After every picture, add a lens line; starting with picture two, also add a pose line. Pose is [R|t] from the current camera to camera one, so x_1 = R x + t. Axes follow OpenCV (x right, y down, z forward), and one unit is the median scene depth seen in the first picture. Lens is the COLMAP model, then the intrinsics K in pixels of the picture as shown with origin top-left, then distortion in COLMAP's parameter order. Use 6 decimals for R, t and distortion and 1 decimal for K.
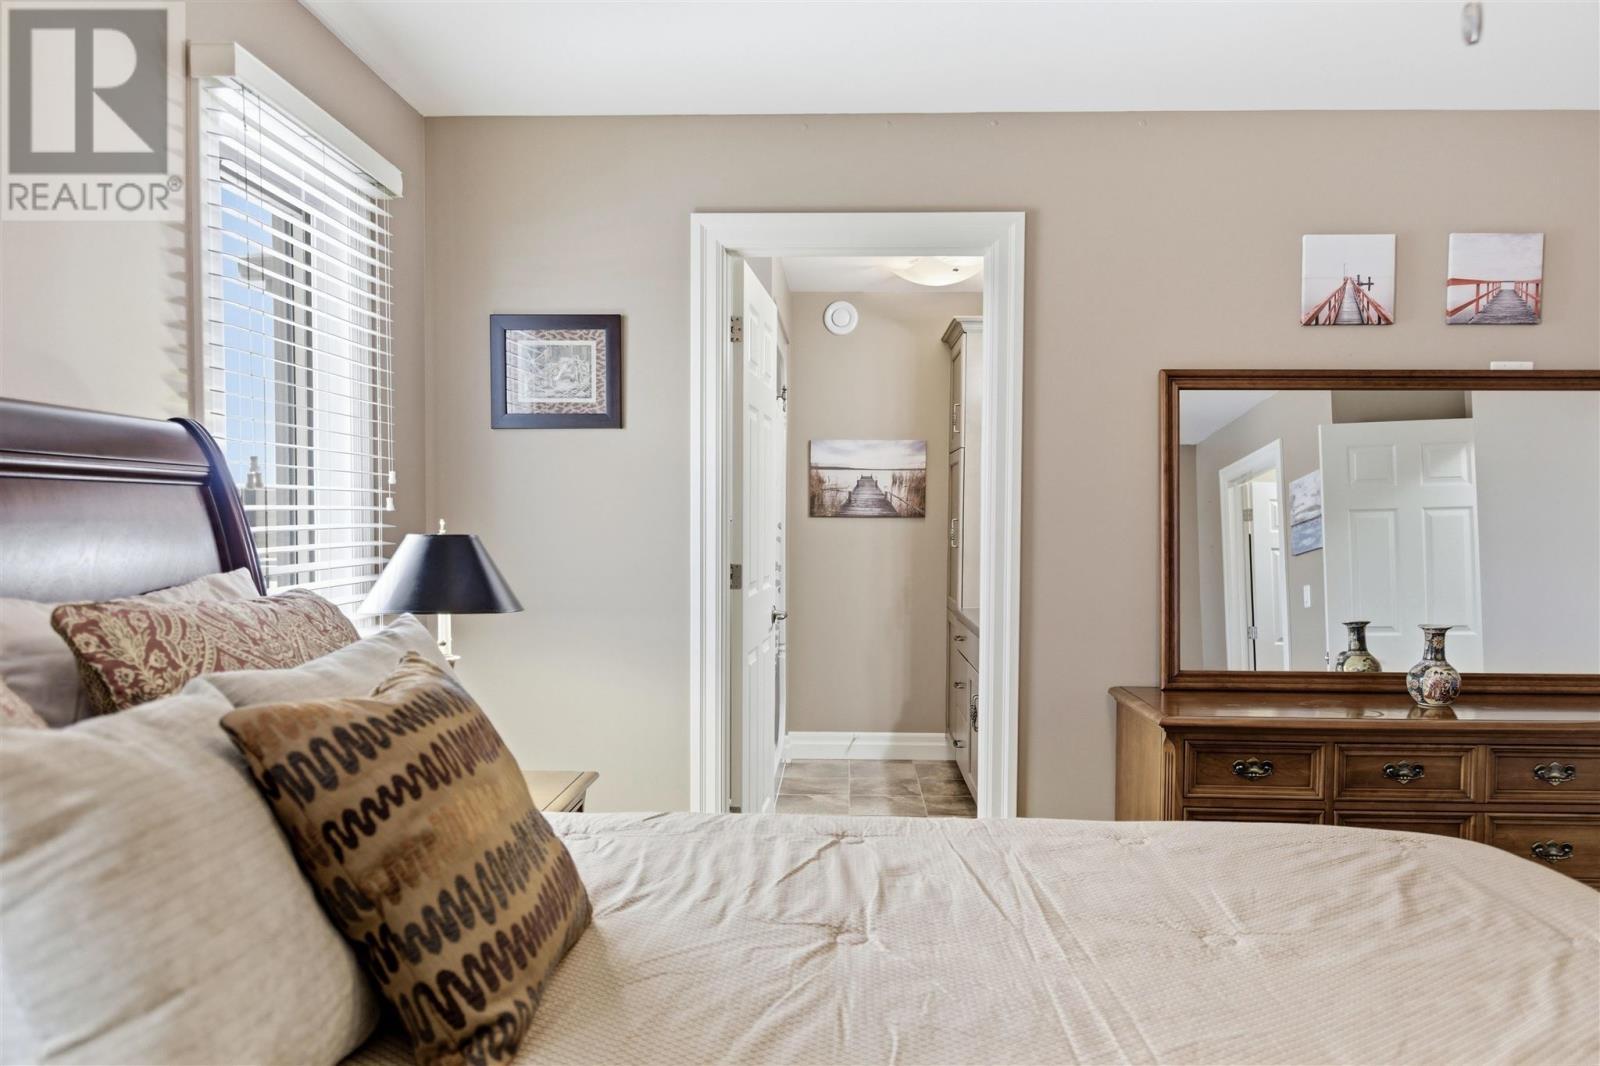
lens RADIAL K [[1125.3, 0, 787.0], [0, 1125.3, 557.1], [0, 0, 1]] dist [0.010899, -0.009435]
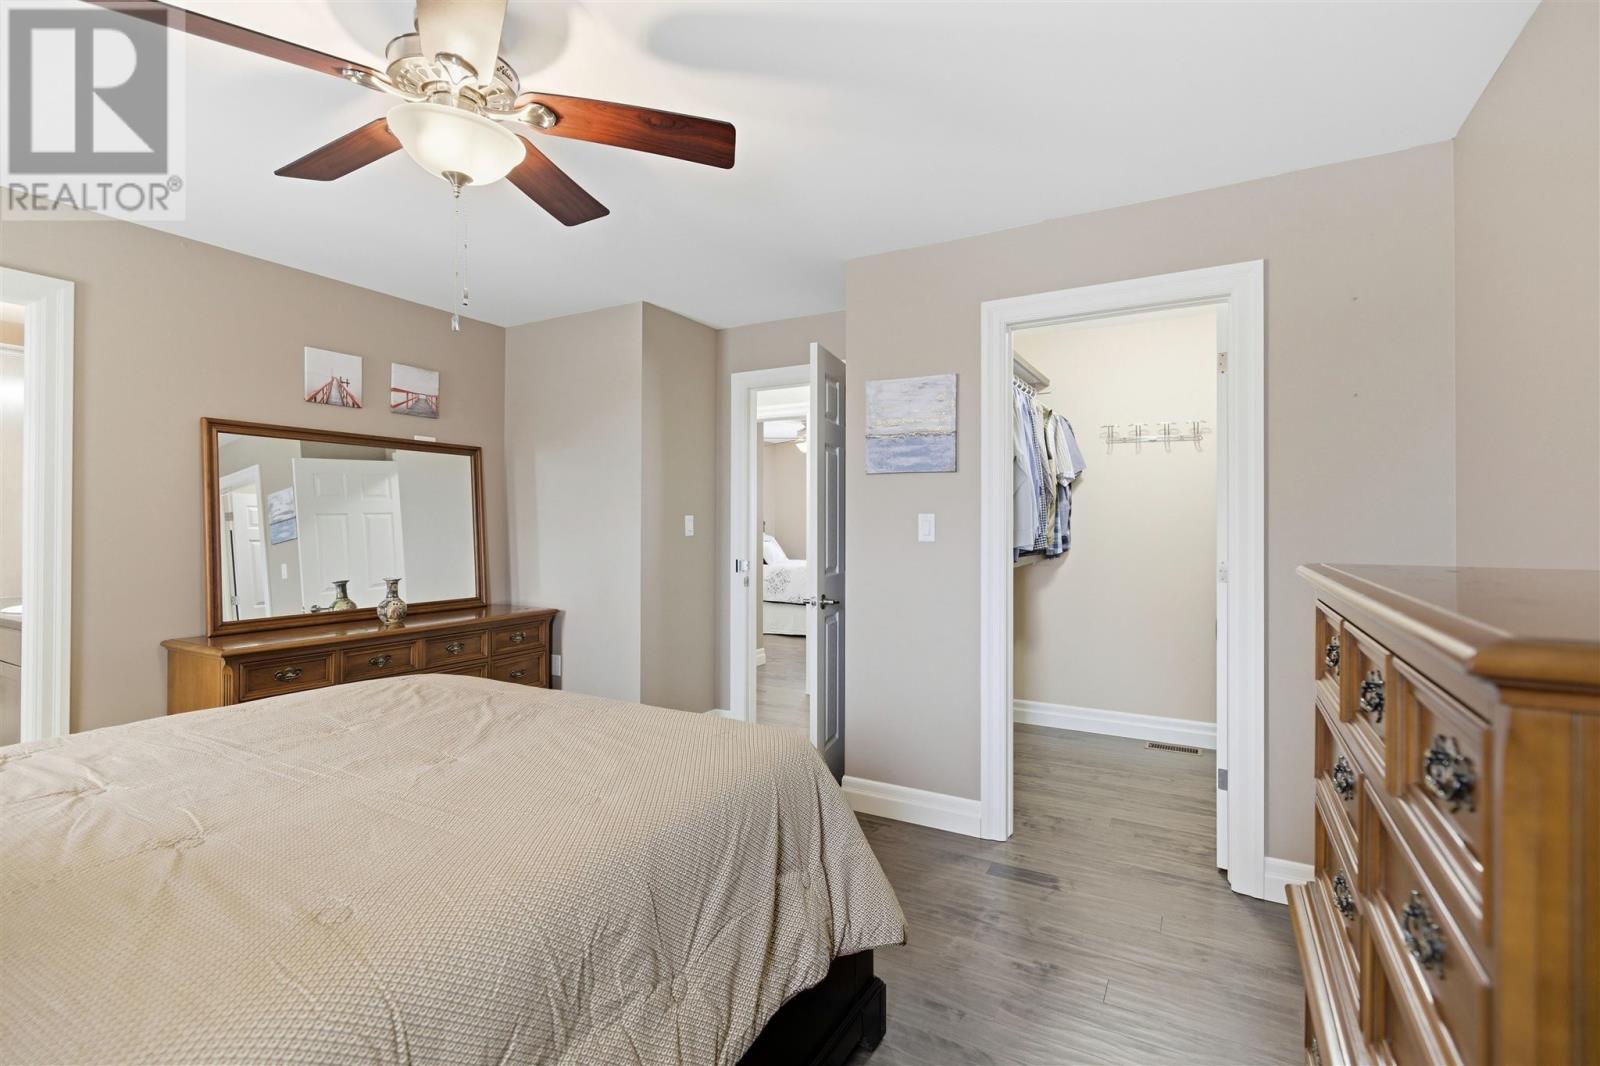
lens RADIAL K [[729.7, 0, 799.3], [0, 729.7, 528.5], [0, 0, 1]] dist [-0.002214, 0.000206]
pose [[0.474579, -0.008619, 0.880171, -0.136443], [0.027749, 0.999602, -0.005173, 0.003969], [-0.879775, 0.026878, 0.474629, -0.126279]]
